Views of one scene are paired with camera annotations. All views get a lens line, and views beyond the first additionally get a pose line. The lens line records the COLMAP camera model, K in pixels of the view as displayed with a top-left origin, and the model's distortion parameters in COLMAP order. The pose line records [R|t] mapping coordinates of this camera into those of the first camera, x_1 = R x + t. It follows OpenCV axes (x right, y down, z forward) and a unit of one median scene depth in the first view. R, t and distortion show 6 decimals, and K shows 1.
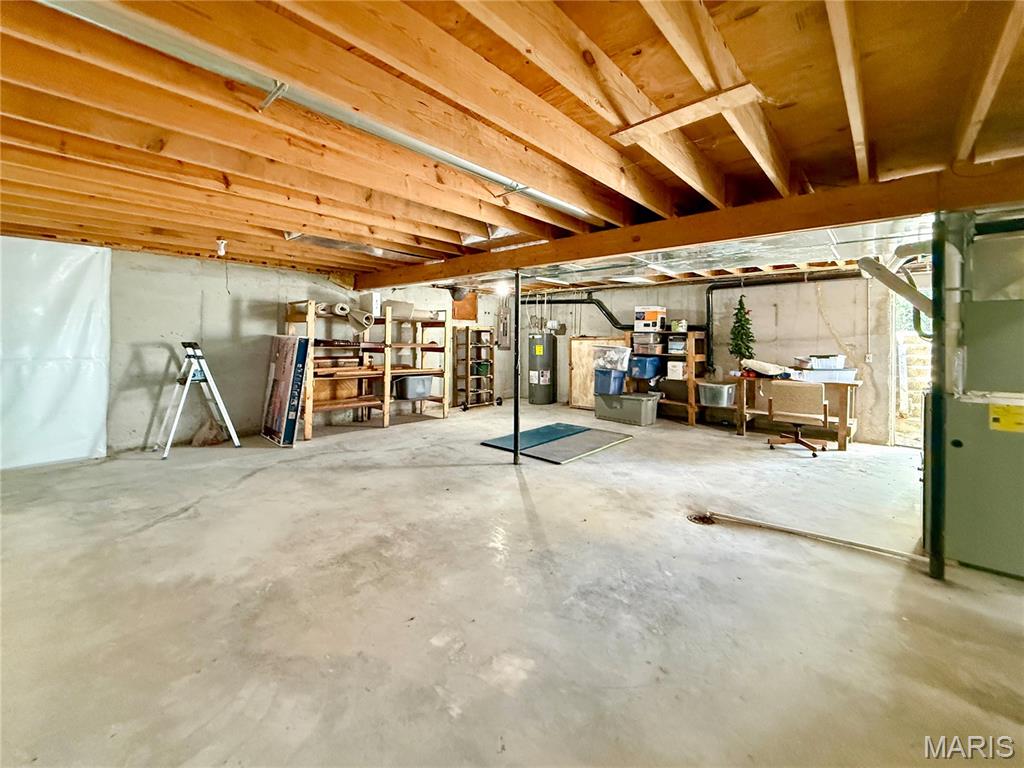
lens RADIAL K [[408.7, 0, 512.0], [0, 408.7, 384.0], [0, 0, 1]] dist [0.002243, 0.000245]
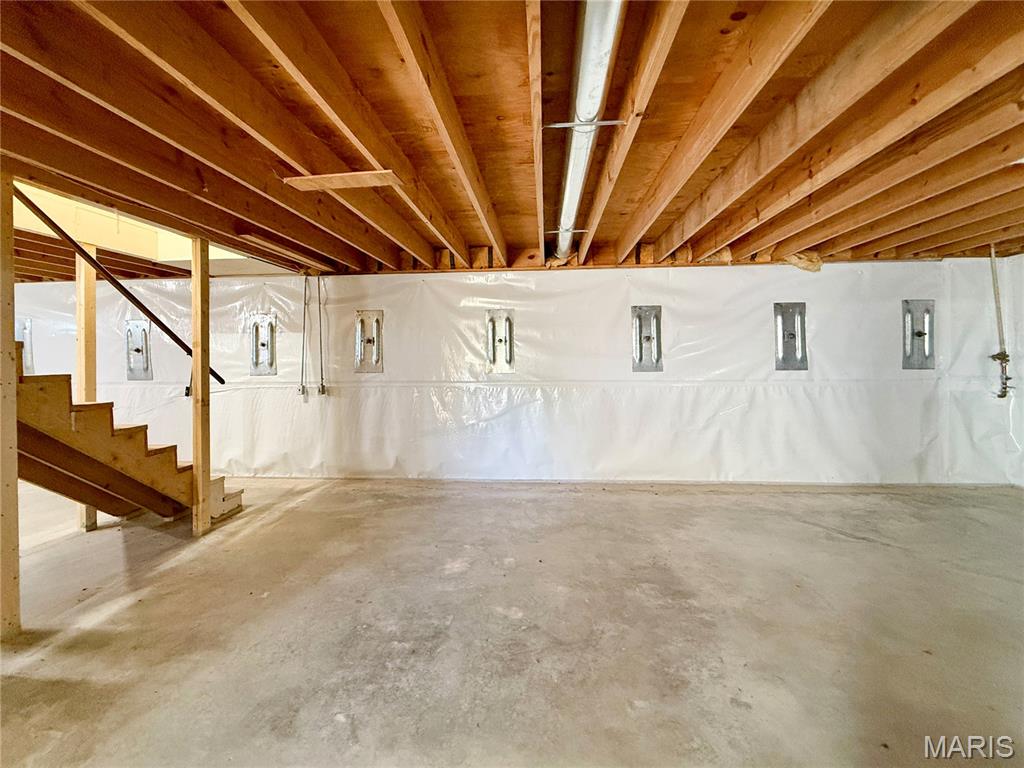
lens RADIAL K [[408.7, 0, 512.1], [0, 408.7, 384.0], [0, 0, 1]] dist [0.002243, 0.000245]
pose [[-0.791436, 0.043820, -0.609679, 0.566208], [-0.061695, 0.986607, 0.150998, -0.195861], [0.608130, 0.157120, -0.778133, 1.667852]]
